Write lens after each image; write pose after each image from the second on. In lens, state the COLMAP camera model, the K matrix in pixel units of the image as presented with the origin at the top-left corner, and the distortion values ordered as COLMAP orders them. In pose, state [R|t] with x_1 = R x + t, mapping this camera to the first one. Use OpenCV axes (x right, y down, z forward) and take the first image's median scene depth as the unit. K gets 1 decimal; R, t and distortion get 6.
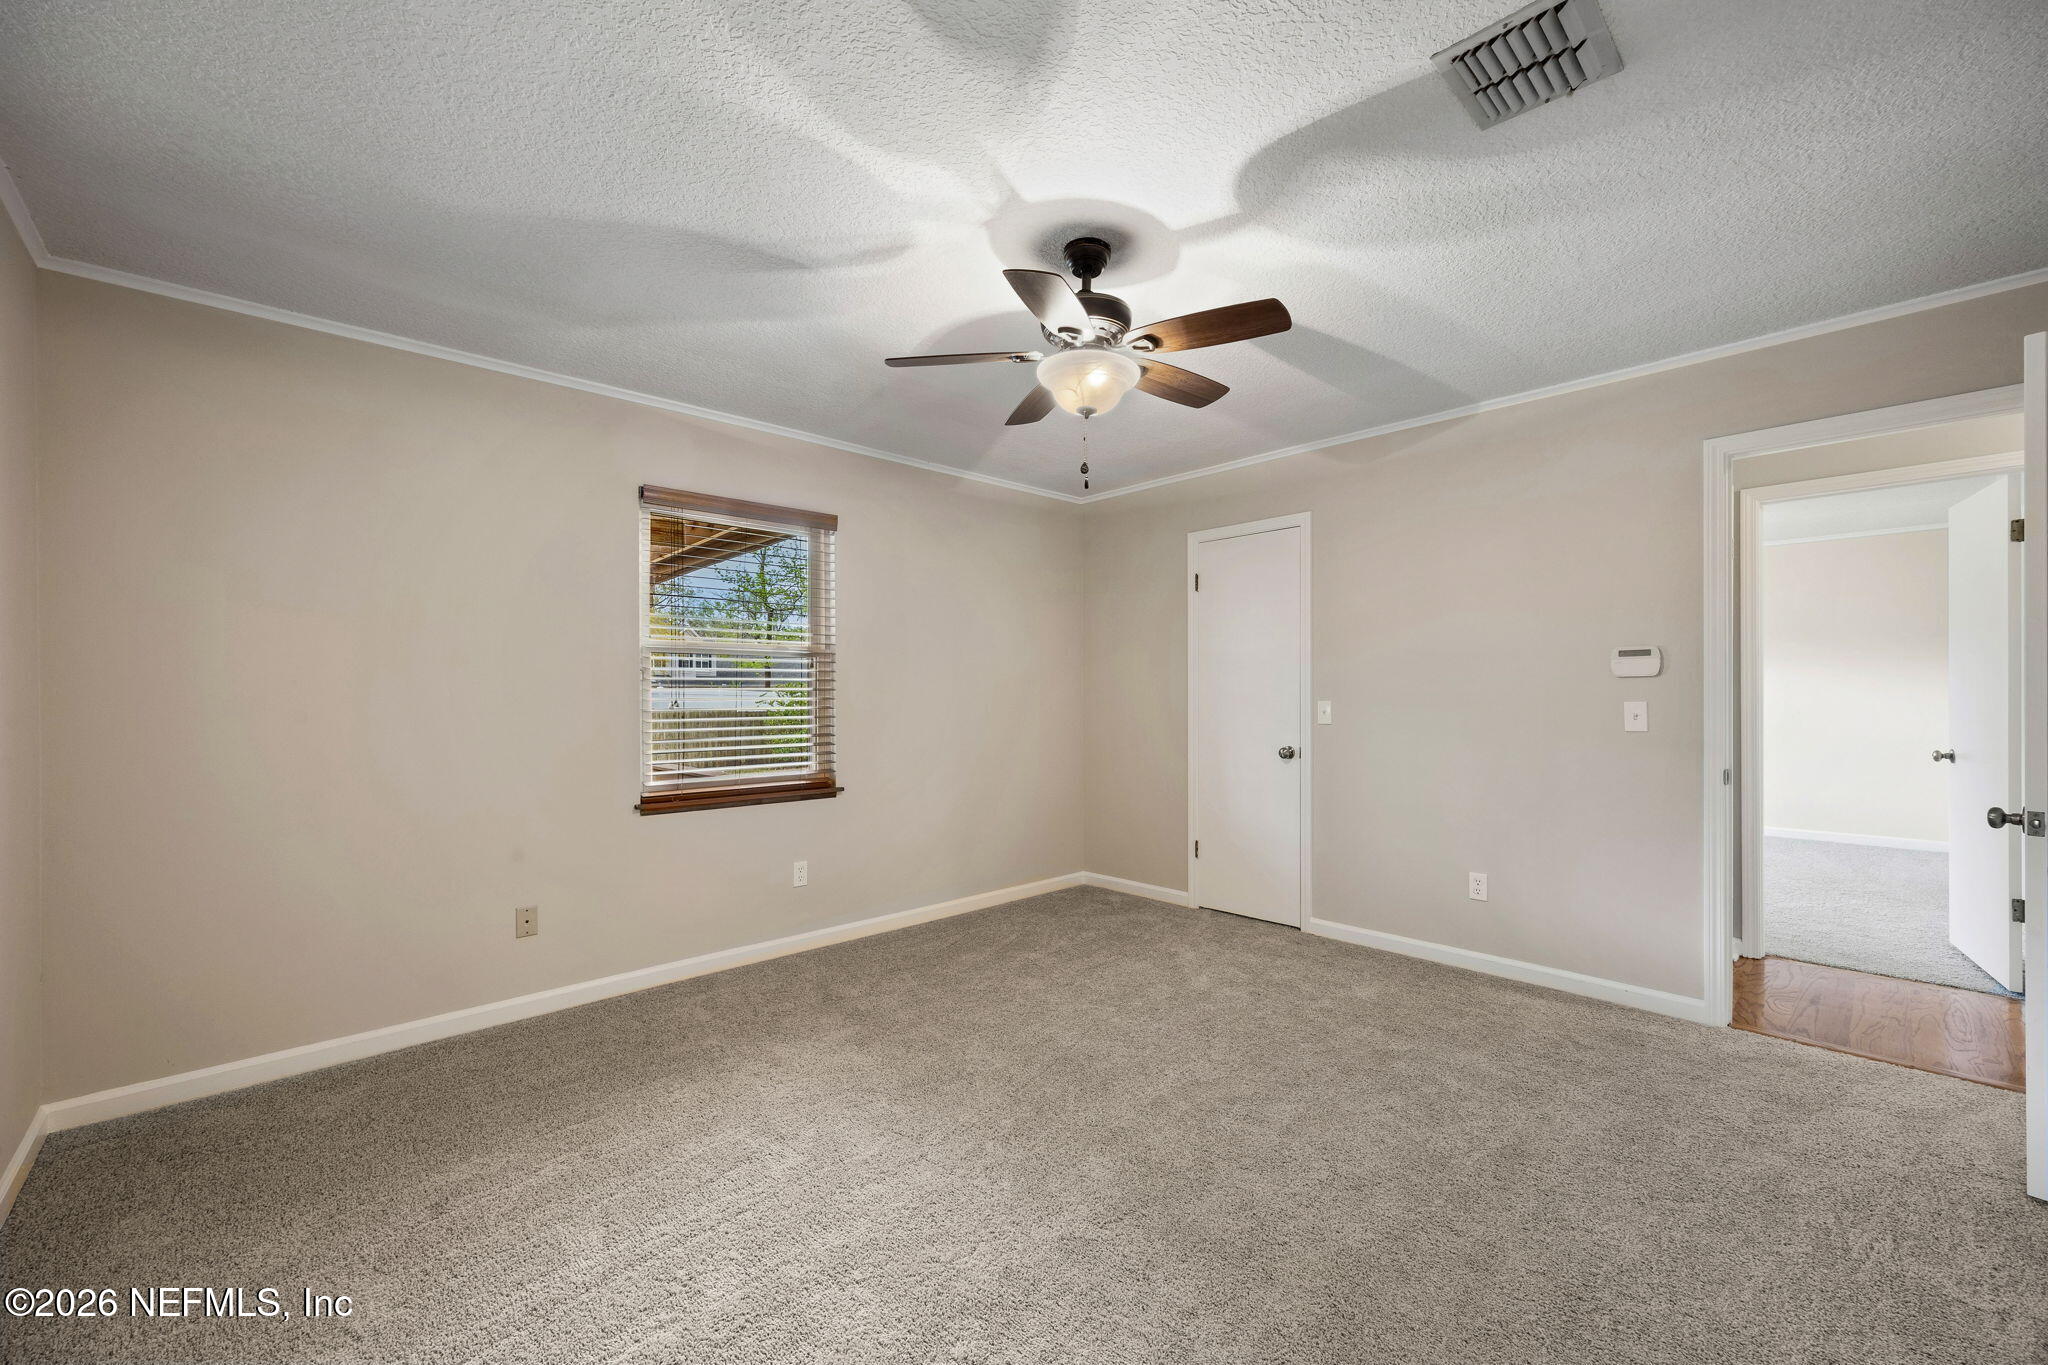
lens RADIAL K [[812.2, 0, 1024.9], [0, 812.2, 690.8], [0, 0, 1]] dist [-0.000594, -0.000045]
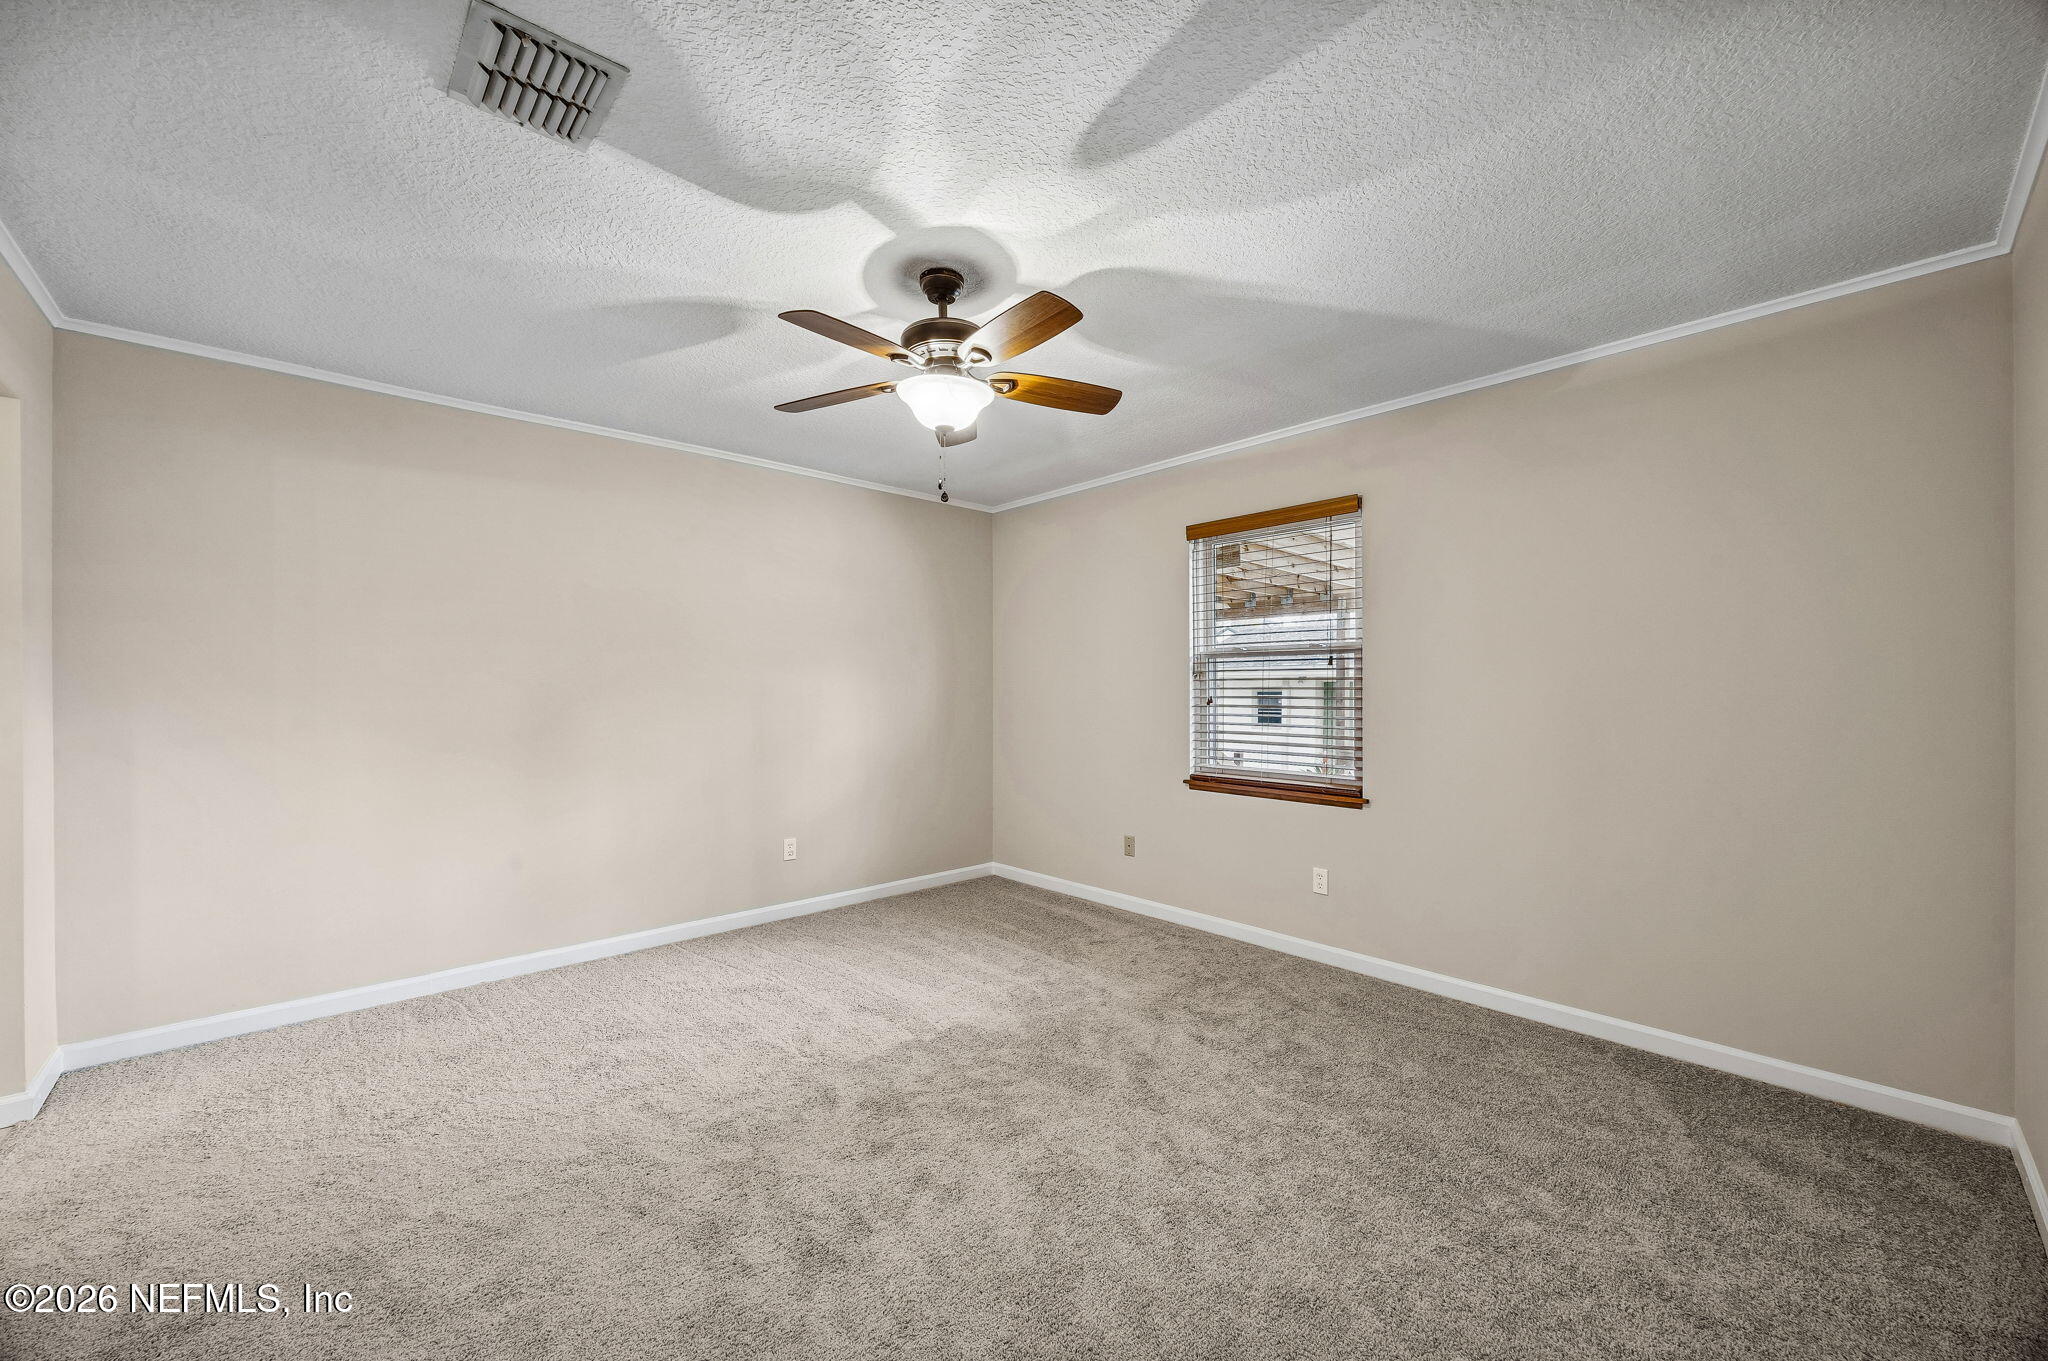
lens RADIAL K [[775.0, 0, 1022.8], [0, 775.0, 670.4], [0, 0, 1]] dist [-0.001504, -0.000158]
pose [[-0.010606, -0.019660, -0.999750, 0.674619], [-0.002116, 0.999805, -0.019638, -0.003691], [0.999942, 0.001907, -0.010646, 0.694654]]
